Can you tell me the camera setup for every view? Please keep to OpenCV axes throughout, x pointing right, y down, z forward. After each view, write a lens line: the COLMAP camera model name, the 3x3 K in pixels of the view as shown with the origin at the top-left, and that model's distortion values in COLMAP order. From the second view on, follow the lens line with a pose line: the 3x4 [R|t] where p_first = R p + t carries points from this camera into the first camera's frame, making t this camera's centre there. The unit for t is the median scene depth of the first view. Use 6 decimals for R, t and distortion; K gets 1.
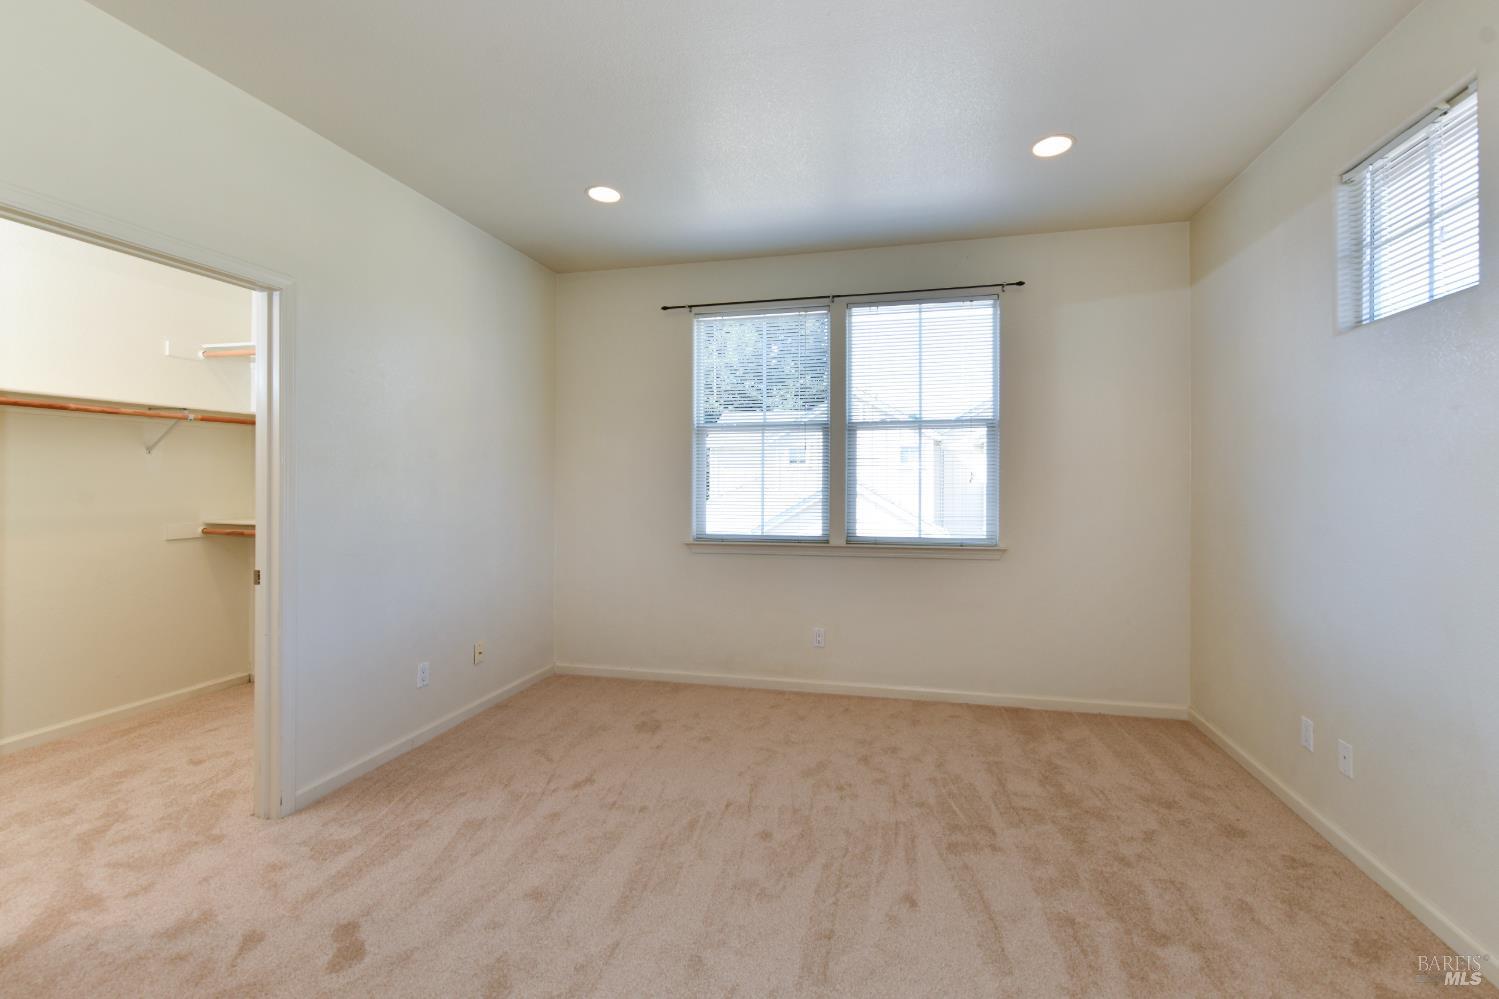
lens RADIAL K [[600.7, 0, 761.1], [0, 600.7, 490.7], [0, 0, 1]] dist [-0.011992, -0.004851]
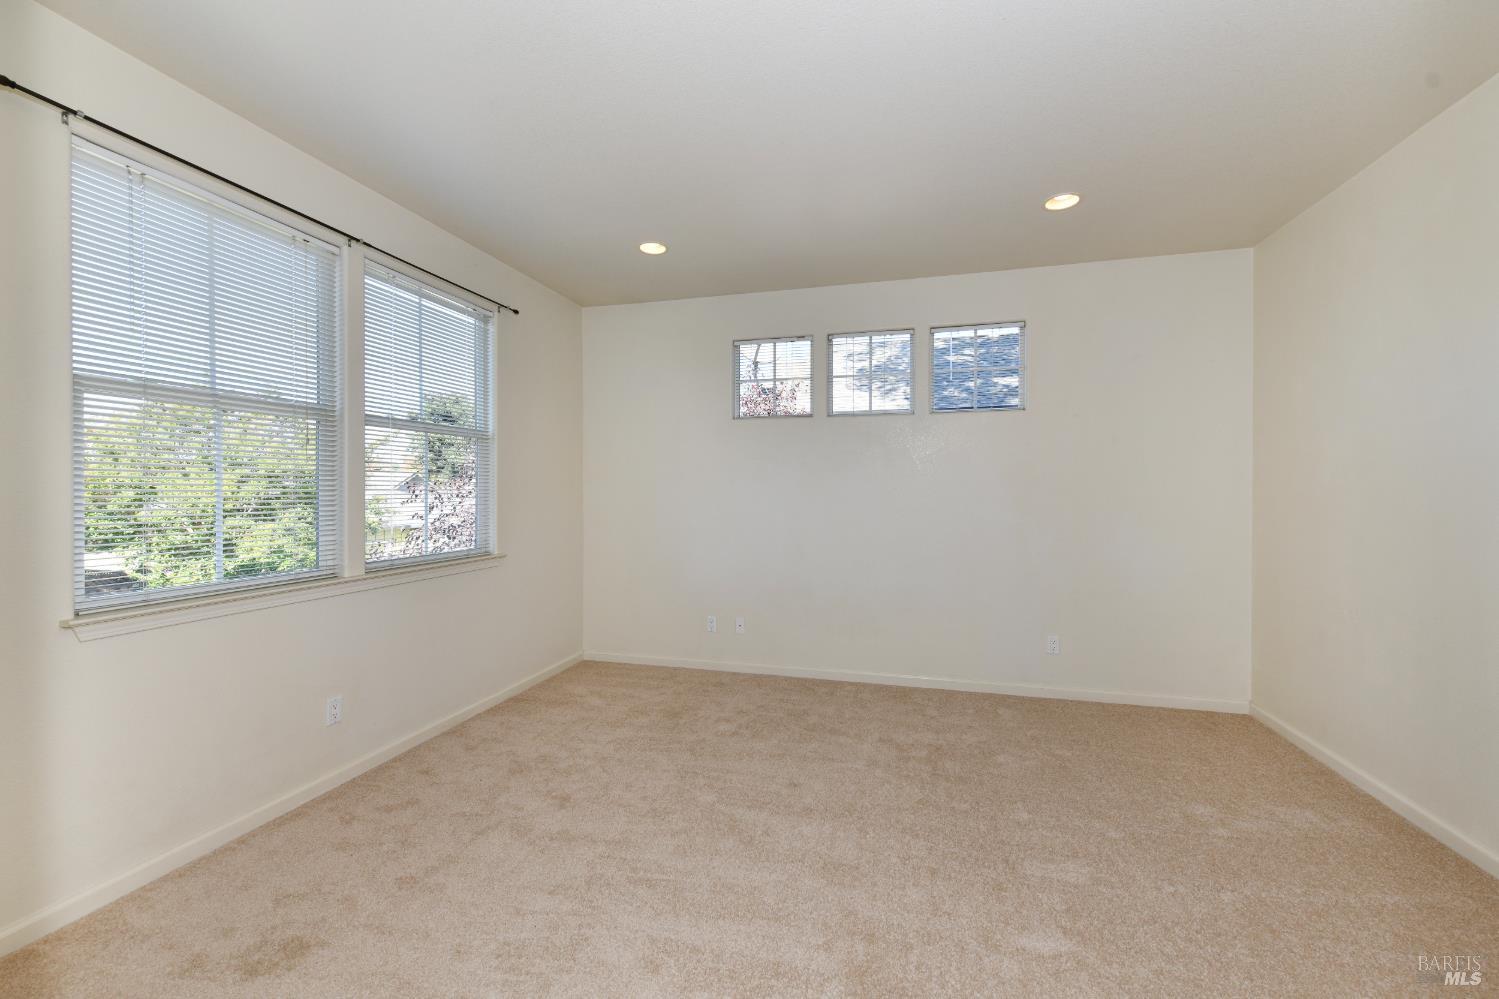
lens RADIAL K [[600.7, 0, 743.1], [0, 600.7, 503.2], [0, 0, 1]] dist [-0.011992, -0.004851]
pose [[0.029190, -0.016603, 0.999436, -0.714136], [0.008810, 0.999827, 0.016352, -0.008879], [-0.999535, 0.008328, 0.029331, 0.594213]]
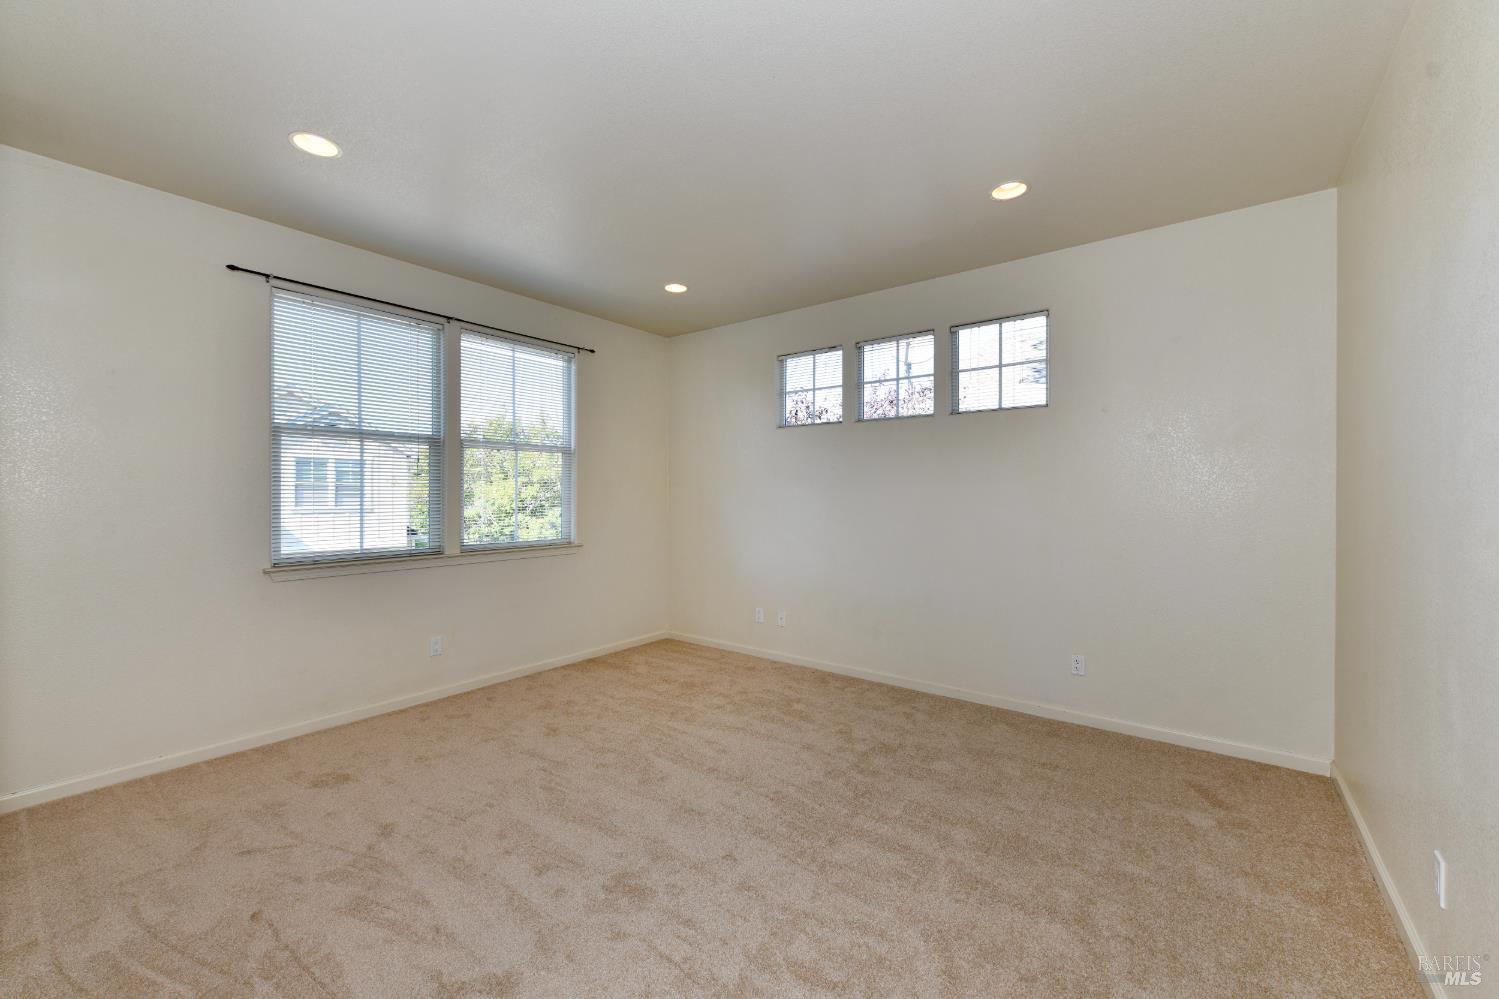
lens RADIAL K [[600.7, 0, 734.5], [0, 600.7, 499.0], [0, 0, 1]] dist [-0.011992, -0.004851]
pose [[0.425397, -0.005176, 0.904992, -0.739222], [0.007808, 0.999967, 0.002050, -0.005490], [-0.904973, 0.006194, 0.425423, 0.120348]]
